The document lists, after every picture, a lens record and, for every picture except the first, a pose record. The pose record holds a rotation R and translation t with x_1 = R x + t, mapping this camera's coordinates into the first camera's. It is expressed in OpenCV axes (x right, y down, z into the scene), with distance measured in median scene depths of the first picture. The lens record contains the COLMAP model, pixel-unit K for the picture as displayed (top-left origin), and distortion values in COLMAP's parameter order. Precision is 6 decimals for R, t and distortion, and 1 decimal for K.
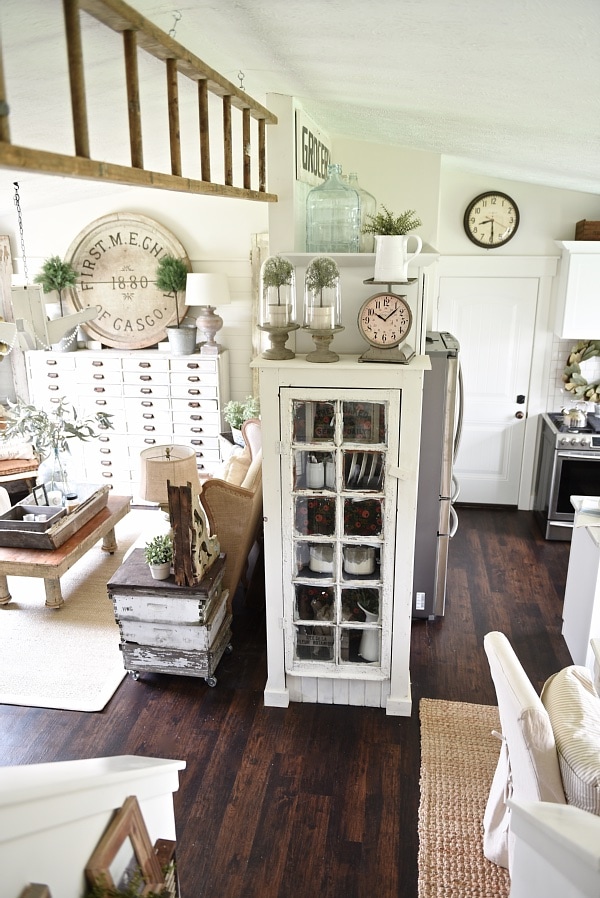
lens RADIAL K [[718.5, 0, 301.7], [0, 718.5, 450.0], [0, 0, 1]] dist [-0.020931, -0.004204]
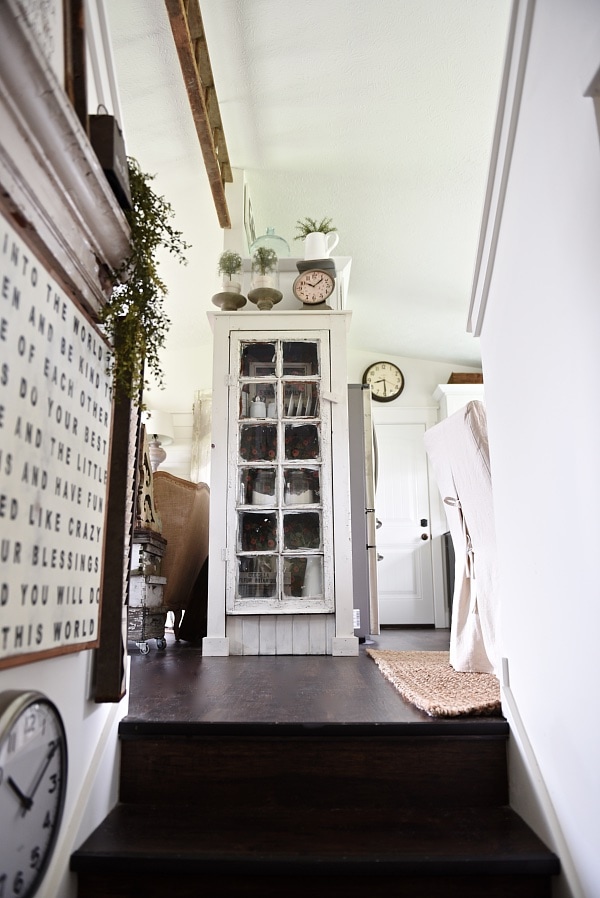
lens RADIAL K [[634.5, 0, 301.1], [0, 634.5, 449.9], [0, 0, 1]] dist [-0.043870, -0.000622]
pose [[0.991777, 0.027621, 0.124962, -0.035183], [0.040150, 0.859983, -0.508741, 0.557457], [-0.121518, 0.509574, 0.851802, 0.157573]]
